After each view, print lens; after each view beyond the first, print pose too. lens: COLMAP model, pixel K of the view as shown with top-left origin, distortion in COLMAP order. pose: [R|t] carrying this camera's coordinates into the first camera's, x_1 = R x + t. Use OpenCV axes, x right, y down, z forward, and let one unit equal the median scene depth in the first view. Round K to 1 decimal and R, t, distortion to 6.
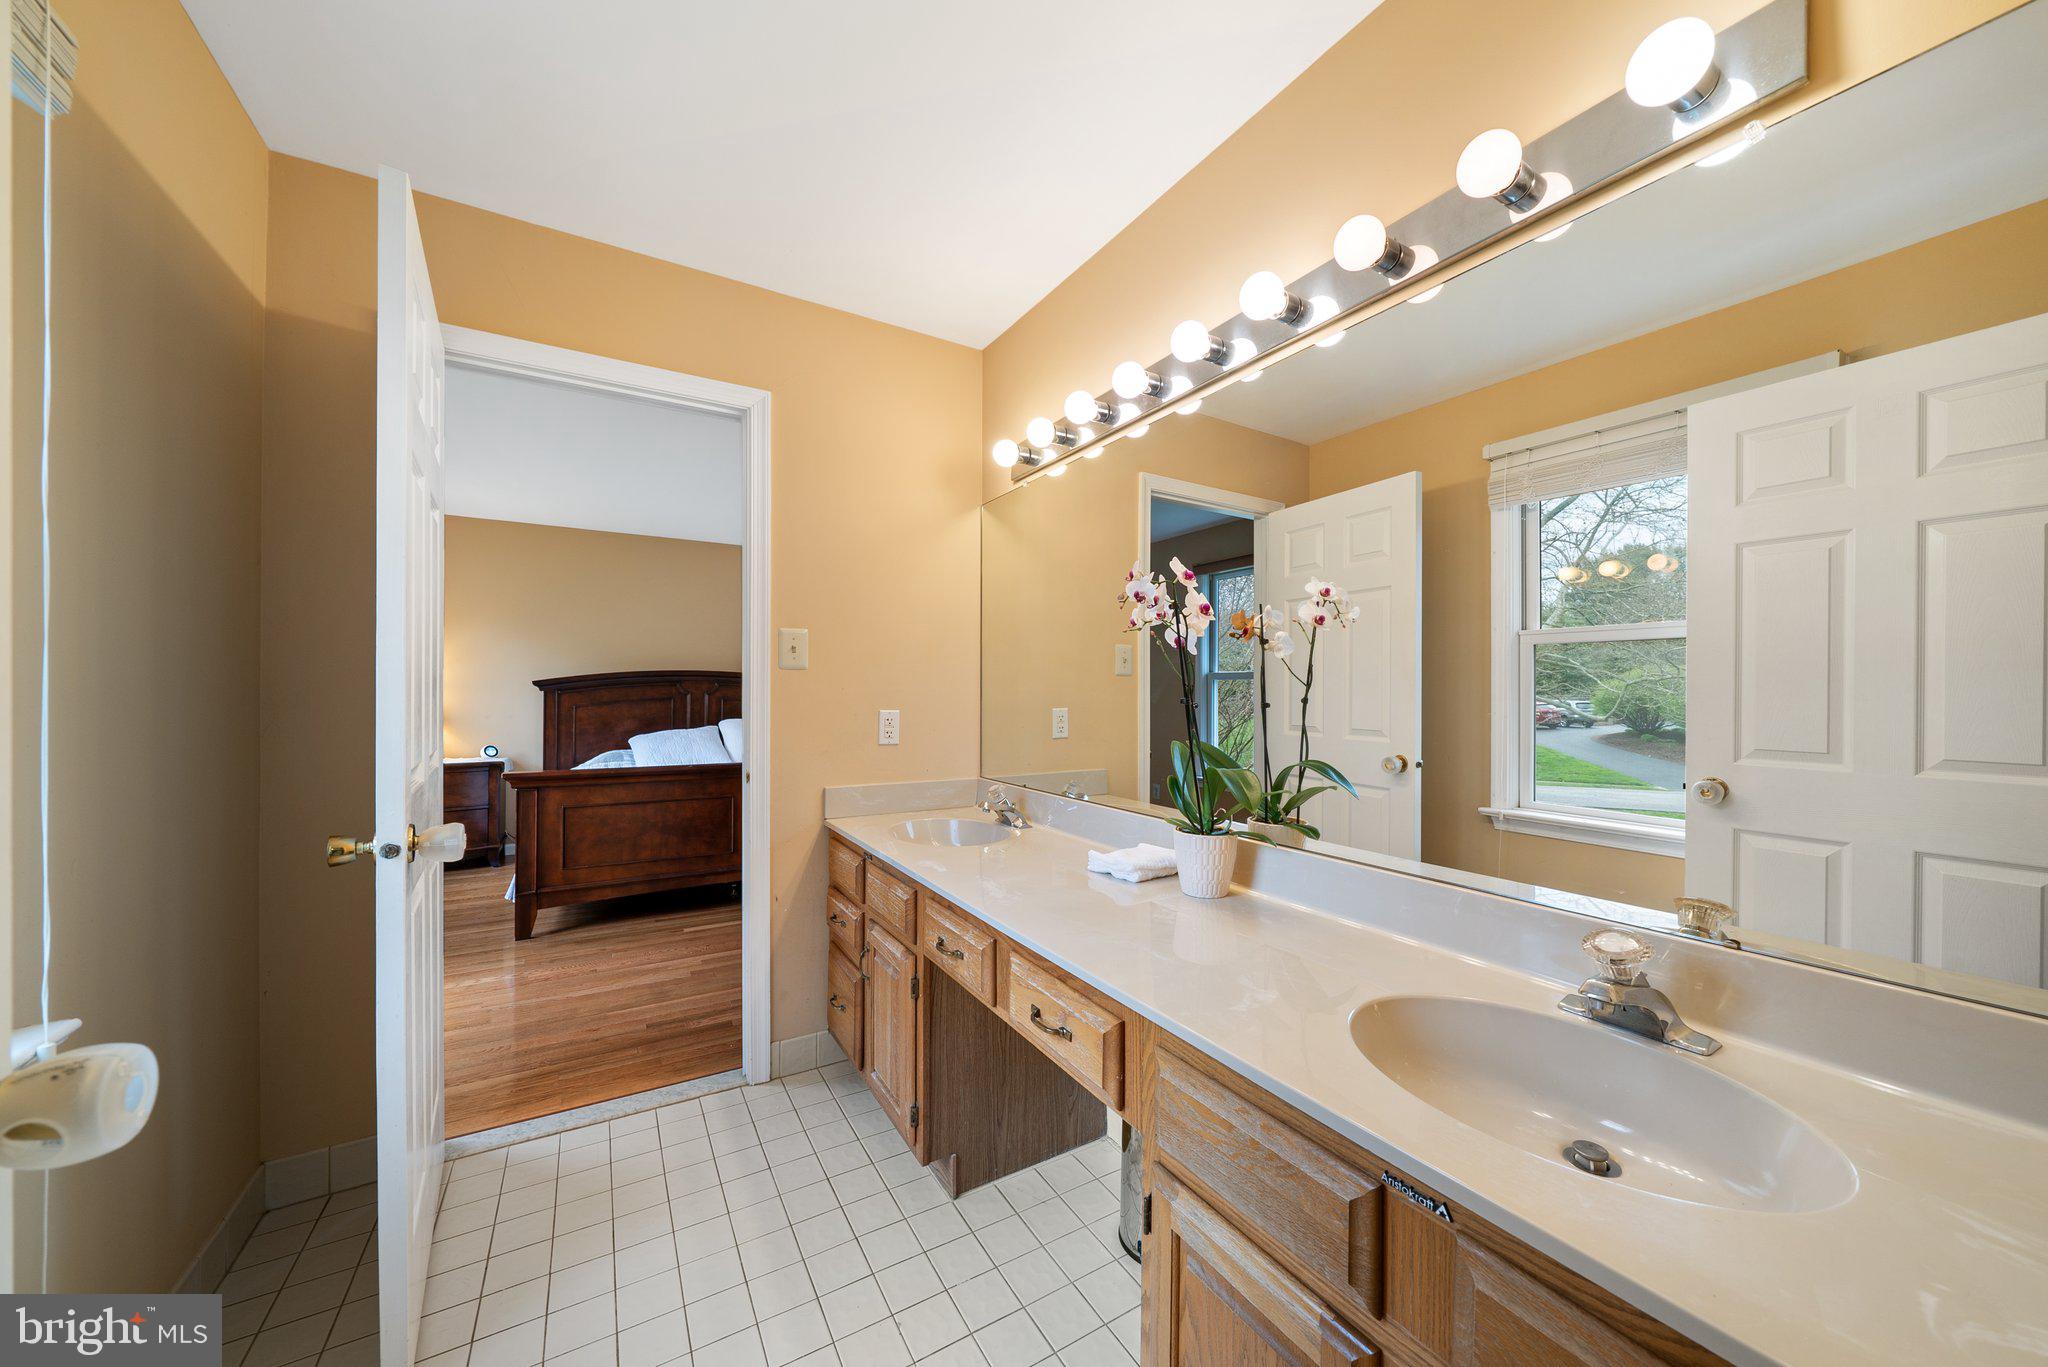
lens RADIAL K [[717.6, 0, 1025.7], [0, 717.6, 721.9], [0, 0, 1]] dist [-0.000921, -0.000157]
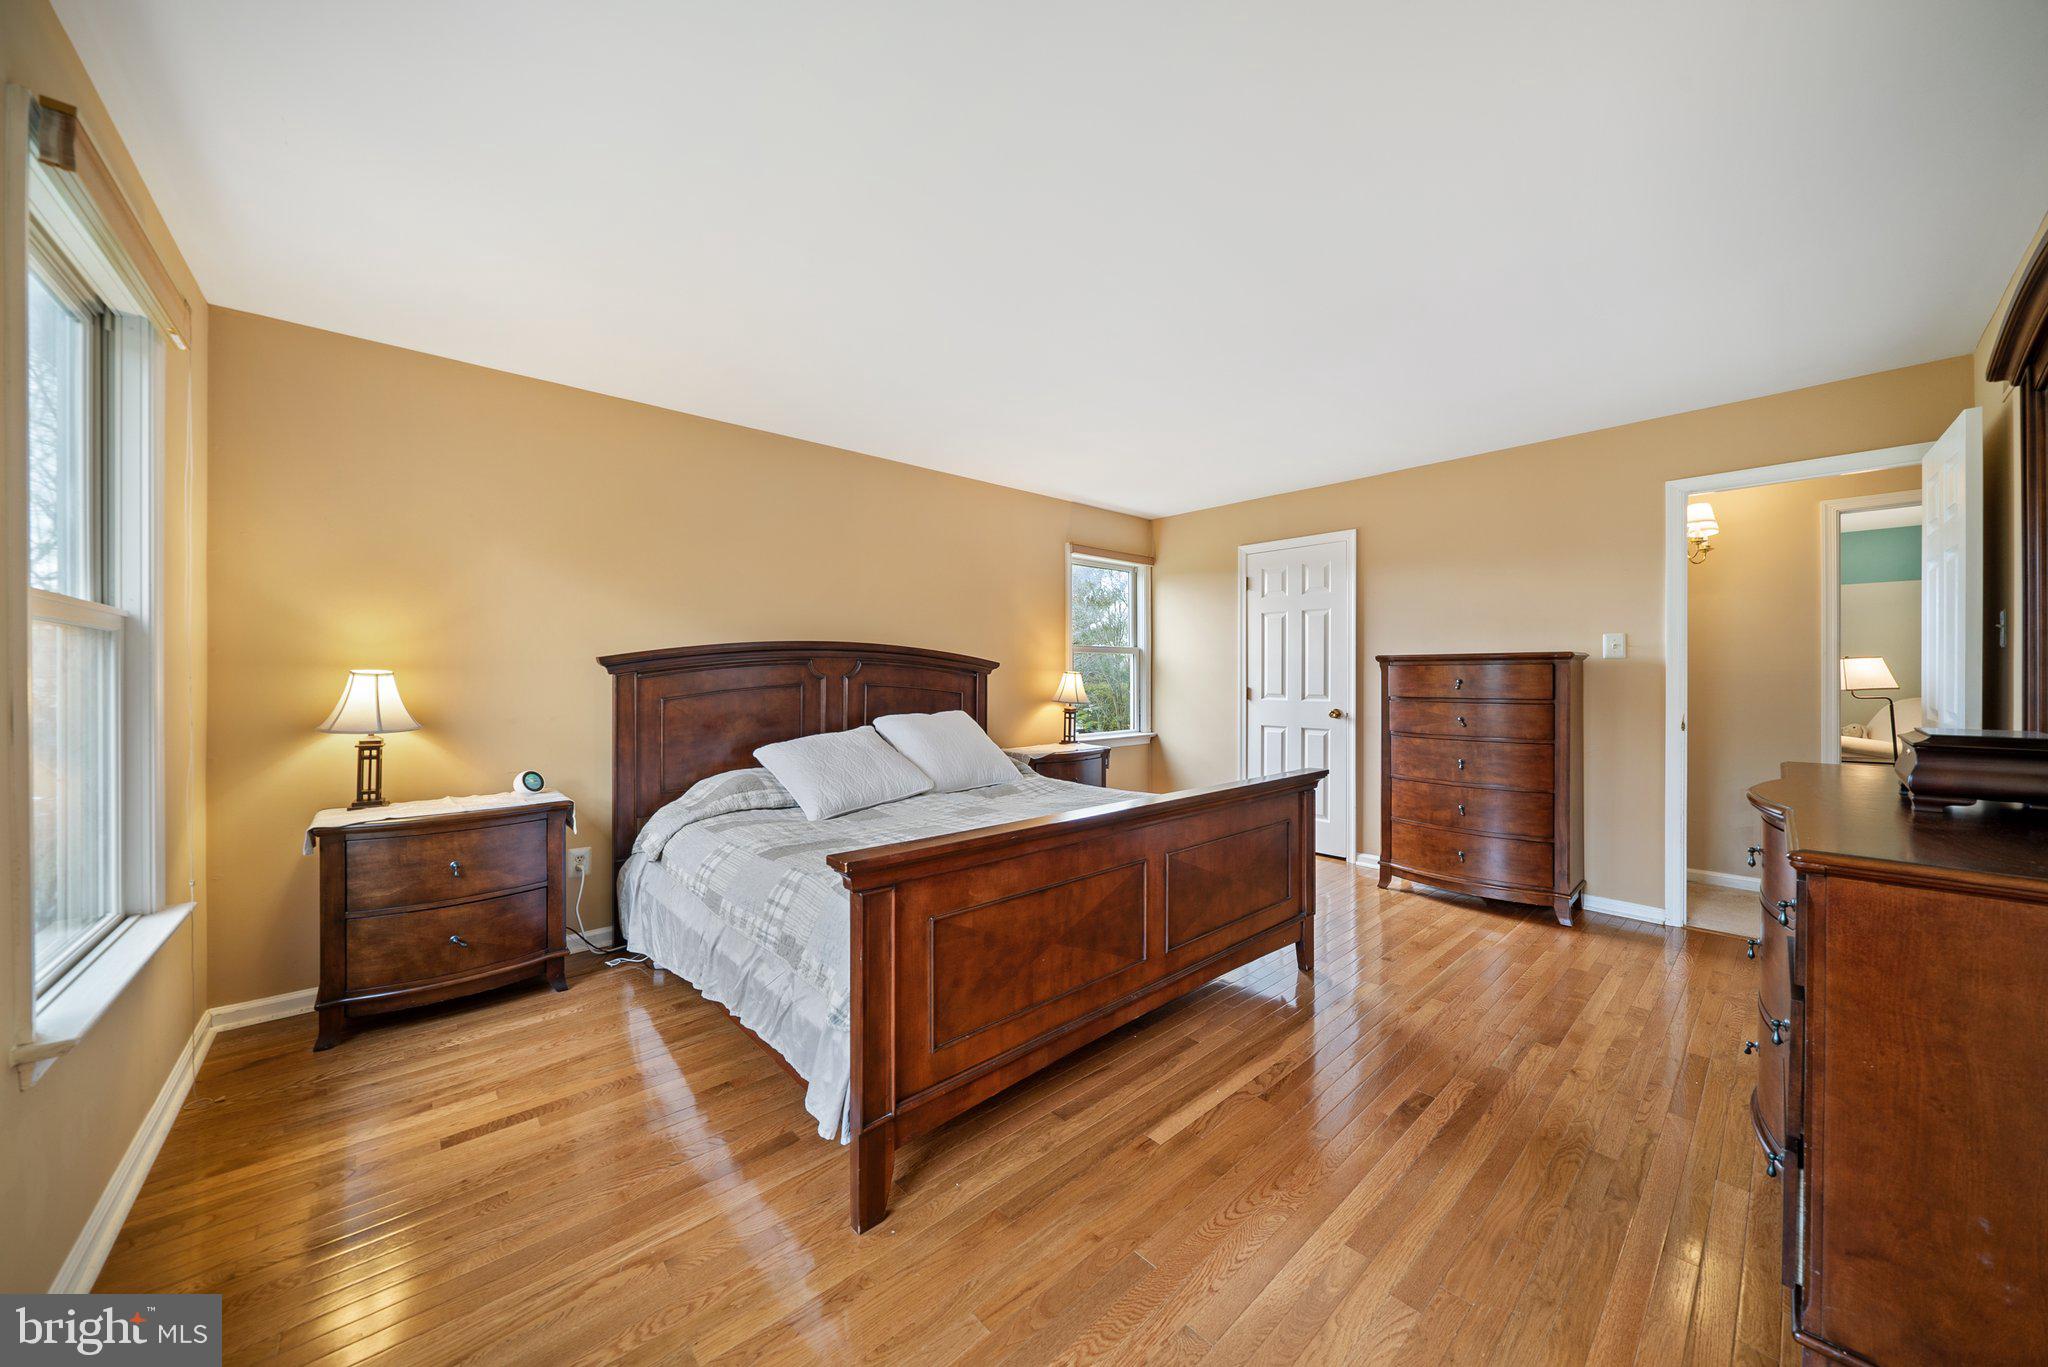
lens RADIAL K [[722.2, 0, 1024.0], [0, 722.2, 683.5], [0, 0, 1]] dist [-0.000615, -0.000032]
pose [[0.978507, -0.006511, 0.206113, -0.650232], [0.011759, 0.999637, -0.024243, -0.023368], [-0.205880, 0.026145, 0.978228, 0.490113]]
